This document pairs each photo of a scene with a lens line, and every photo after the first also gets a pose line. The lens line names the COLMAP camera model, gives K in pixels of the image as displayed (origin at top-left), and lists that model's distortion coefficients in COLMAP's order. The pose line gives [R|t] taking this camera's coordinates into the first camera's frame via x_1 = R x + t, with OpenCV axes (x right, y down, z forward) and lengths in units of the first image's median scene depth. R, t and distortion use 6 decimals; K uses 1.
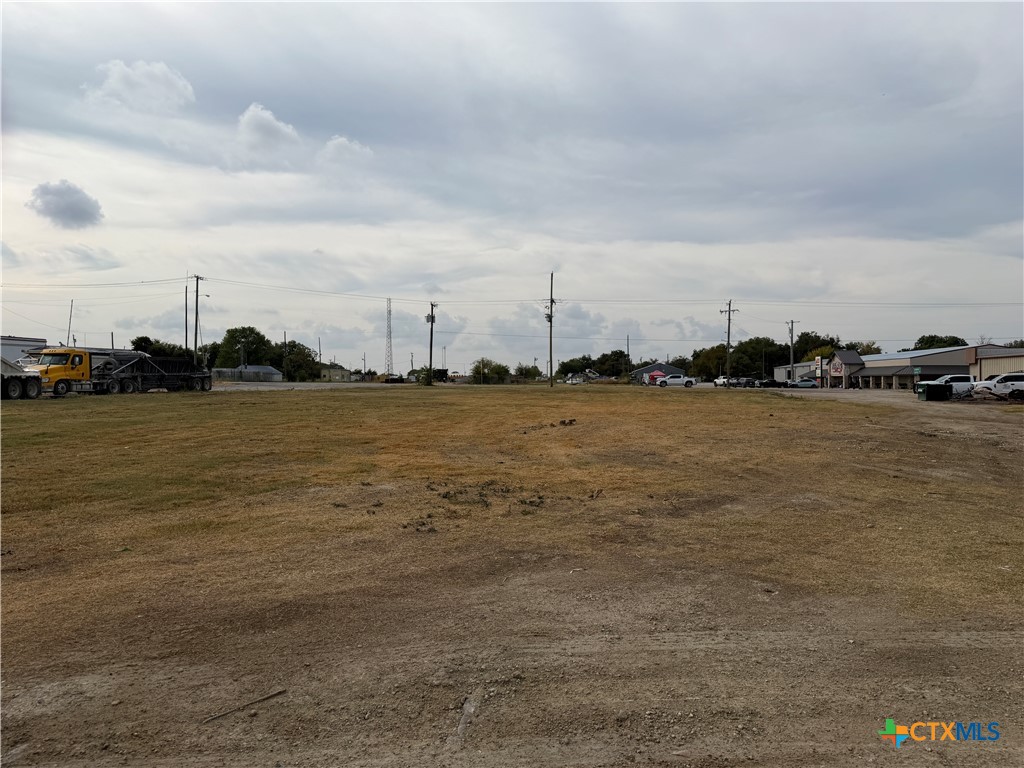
lens RADIAL K [[706.3, 0, 511.4], [0, 706.3, 433.5], [0, 0, 1]] dist [0.086795, -0.129566]
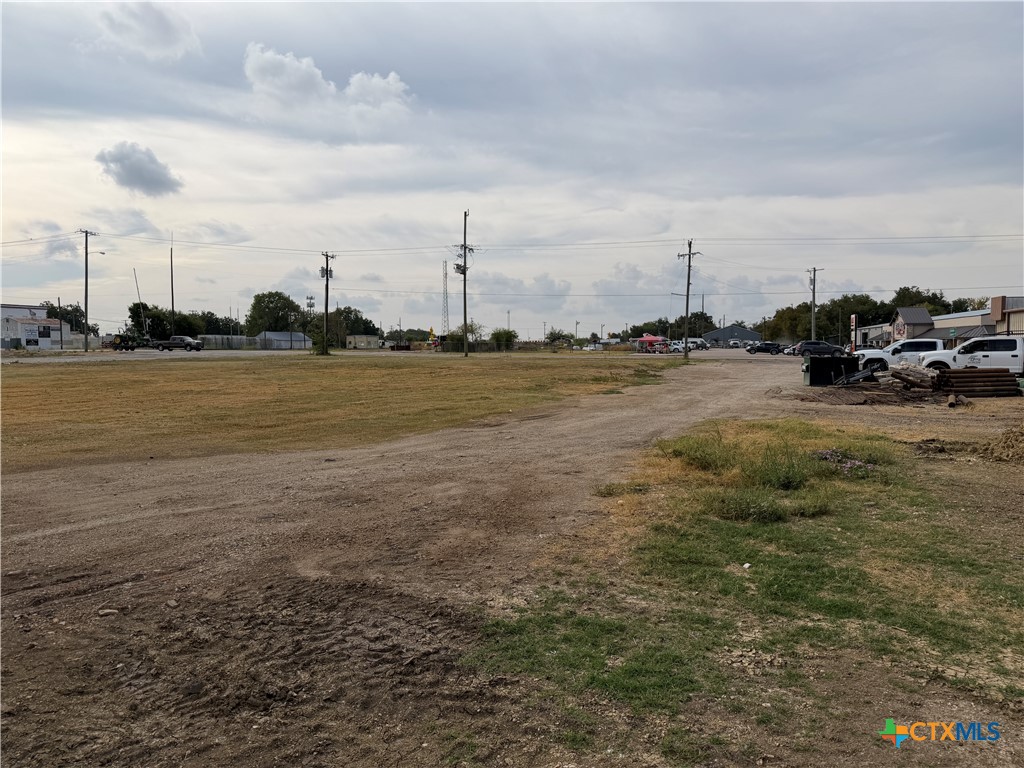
lens RADIAL K [[706.6, 0, 516.3], [0, 706.6, 380.5], [0, 0, 1]] dist [0.093935, -0.136293]
pose [[0.986679, 0.003435, -0.162642, 0.082186], [-0.007500, 0.999675, -0.024383, -0.006454], [0.162505, 0.025278, 0.986384, 0.076193]]
